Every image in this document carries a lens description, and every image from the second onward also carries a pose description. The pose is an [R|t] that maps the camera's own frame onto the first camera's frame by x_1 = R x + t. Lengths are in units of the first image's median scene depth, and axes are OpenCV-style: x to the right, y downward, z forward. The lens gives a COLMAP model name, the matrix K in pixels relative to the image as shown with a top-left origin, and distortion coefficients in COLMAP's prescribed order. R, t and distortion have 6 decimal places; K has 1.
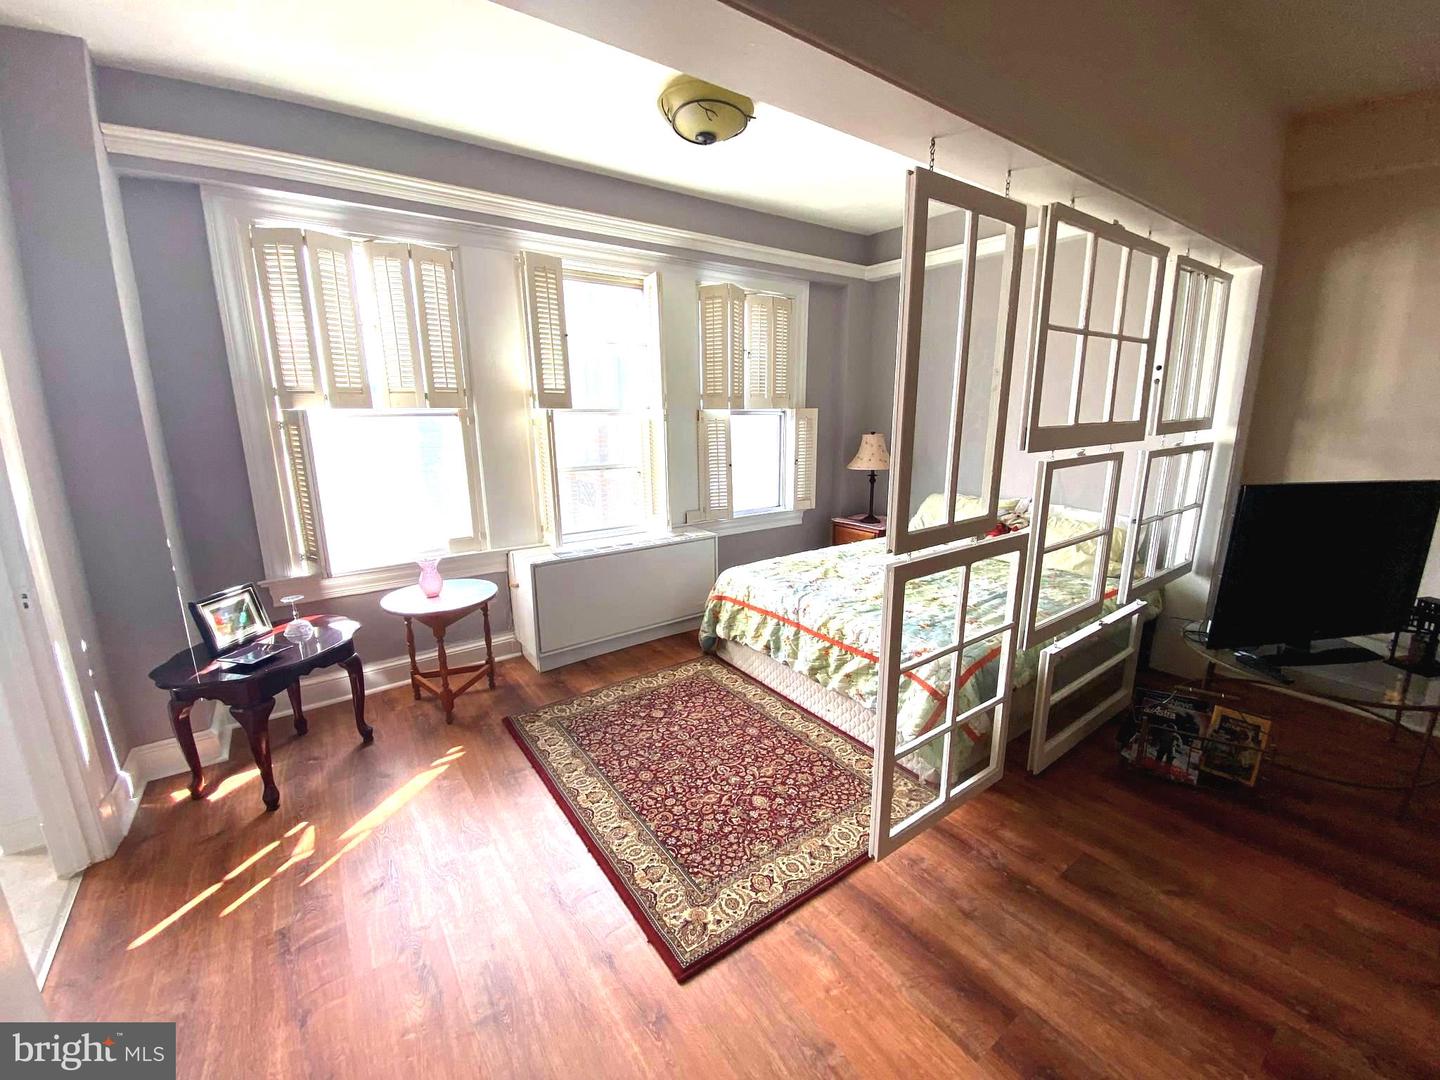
lens RADIAL K [[577.2, 0, 717.7], [0, 577.2, 536.5], [0, 0, 1]] dist [0.017979, -0.021930]
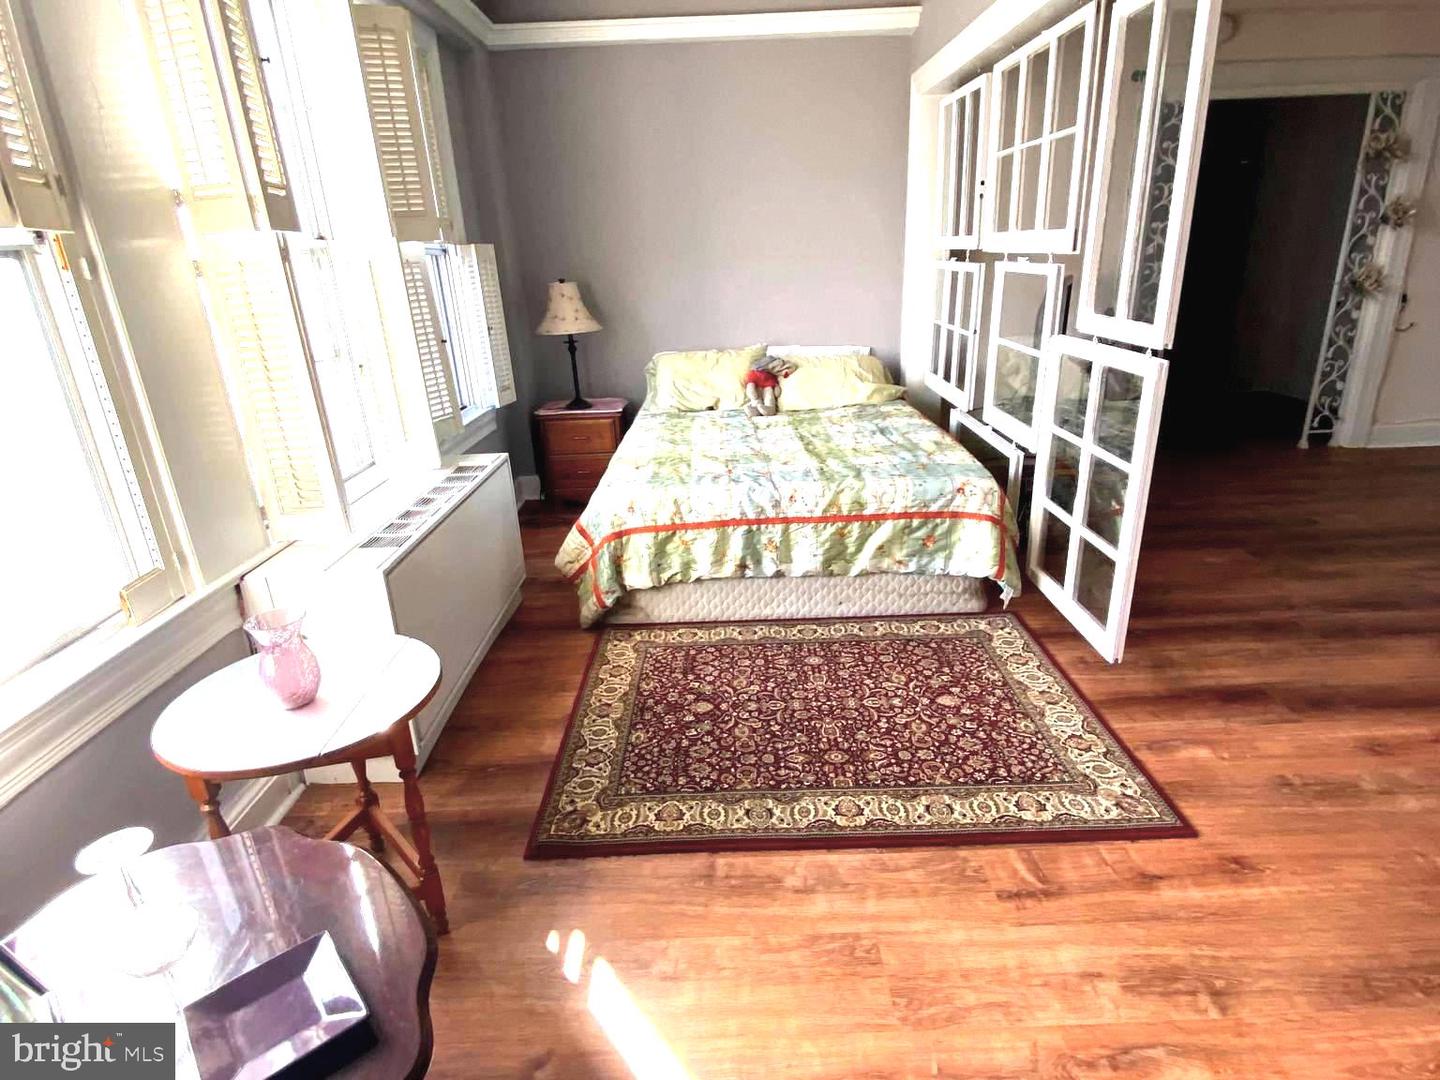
lens RADIAL K [[769.3, 0, 721.1], [0, 769.3, 536.7], [0, 0, 1]] dist [0.056953, -0.053070]
pose [[0.581220, -0.296500, 0.757807, -0.846688], [0.214671, 0.954135, 0.208668, -0.071083], [-0.784920, 0.041397, 0.618212, 0.518793]]
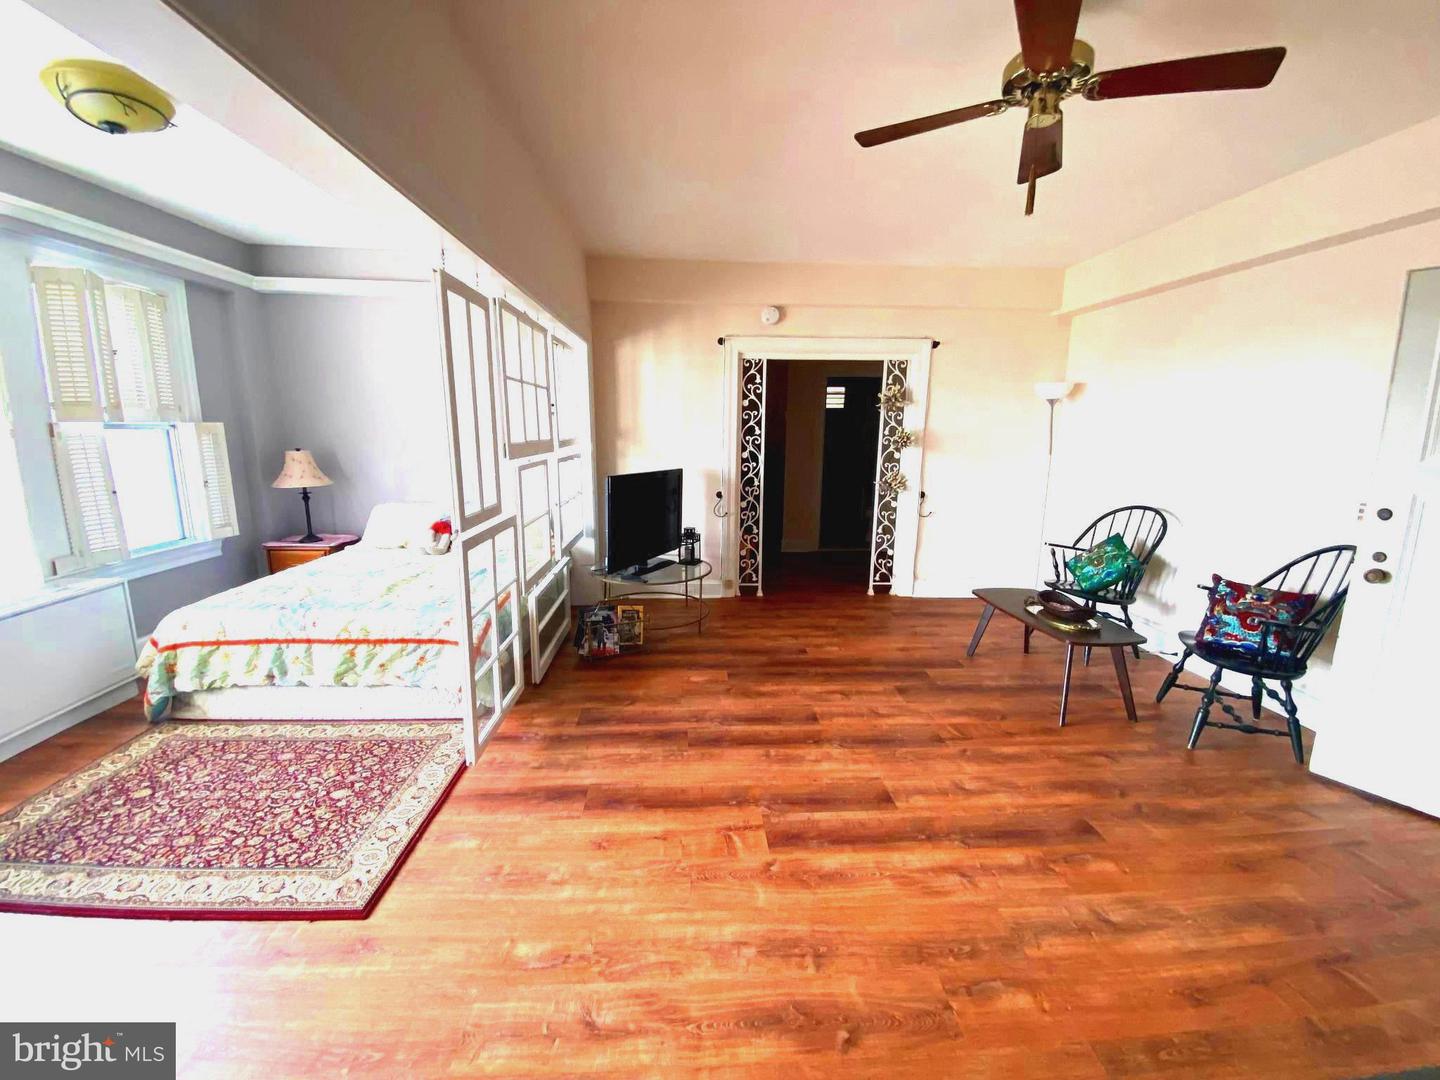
lens RADIAL K [[578.9, 0, 720.0], [0, 578.9, 540.0], [0, 0, 1]] dist [0.031322, -0.026824]
pose [[0.540114, -0.144184, 0.829149, -0.350693], [0.164078, 0.984350, 0.064290, 0.040491], [-0.825443, 0.101321, 0.555319, -0.208278]]
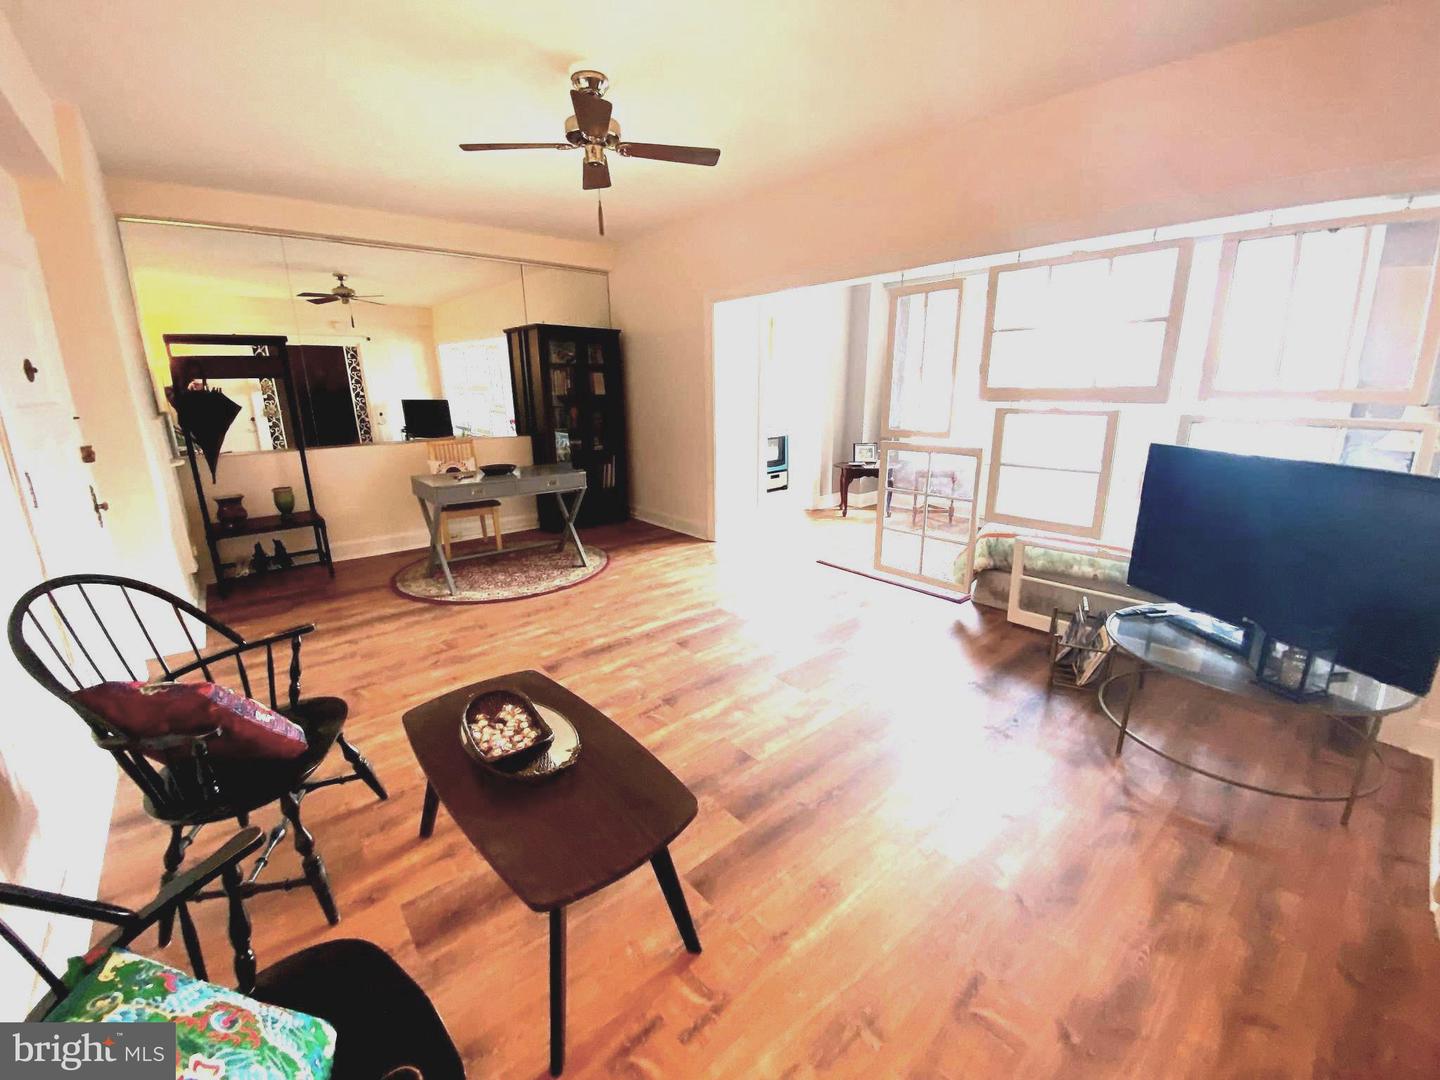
lens RADIAL K [[578.9, 0, 720.0], [0, 578.9, 540.0], [0, 0, 1]] dist [0.031322, -0.026824]
pose [[0.080997, 0.272317, -0.958792, 1.881591], [-0.202346, 0.946414, 0.251708, -0.022587], [0.975959, 0.173620, 0.131759, 0.021836]]
